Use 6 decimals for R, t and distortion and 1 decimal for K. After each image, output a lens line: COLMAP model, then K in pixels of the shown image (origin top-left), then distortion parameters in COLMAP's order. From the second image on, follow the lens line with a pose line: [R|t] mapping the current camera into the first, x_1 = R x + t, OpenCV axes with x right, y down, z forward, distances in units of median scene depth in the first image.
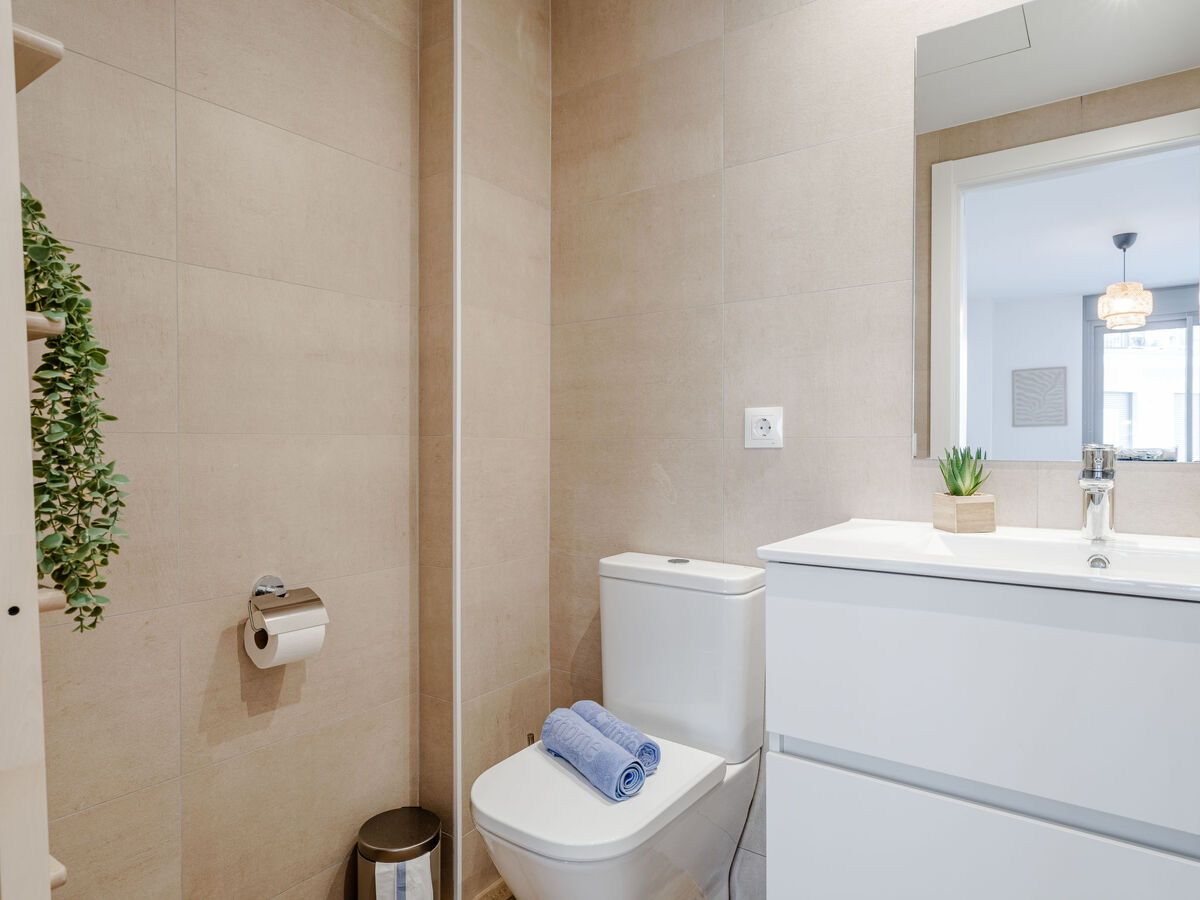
lens RADIAL K [[730.3, 0, 596.6], [0, 730.3, 446.3], [0, 0, 1]] dist [-0.005828, 0.003738]
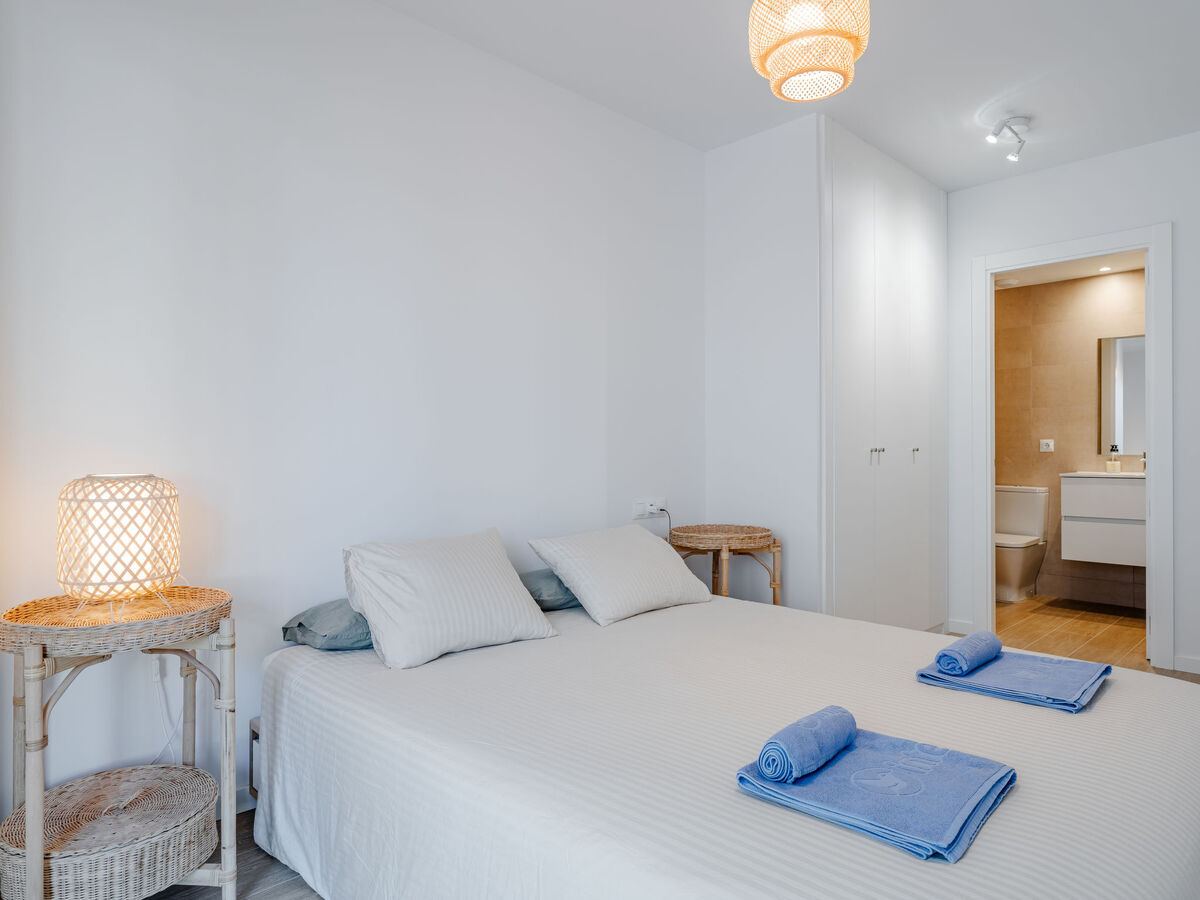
lens RADIAL K [[730.3, 0, 604.7], [0, 730.3, 448.5], [0, 0, 1]] dist [-0.005828, 0.003738]
pose [[0.987634, 0.003501, -0.156737, -1.250579], [-0.004048, 0.999987, -0.003173, 0.005908], [0.156724, 0.003768, 0.987635, -2.621086]]
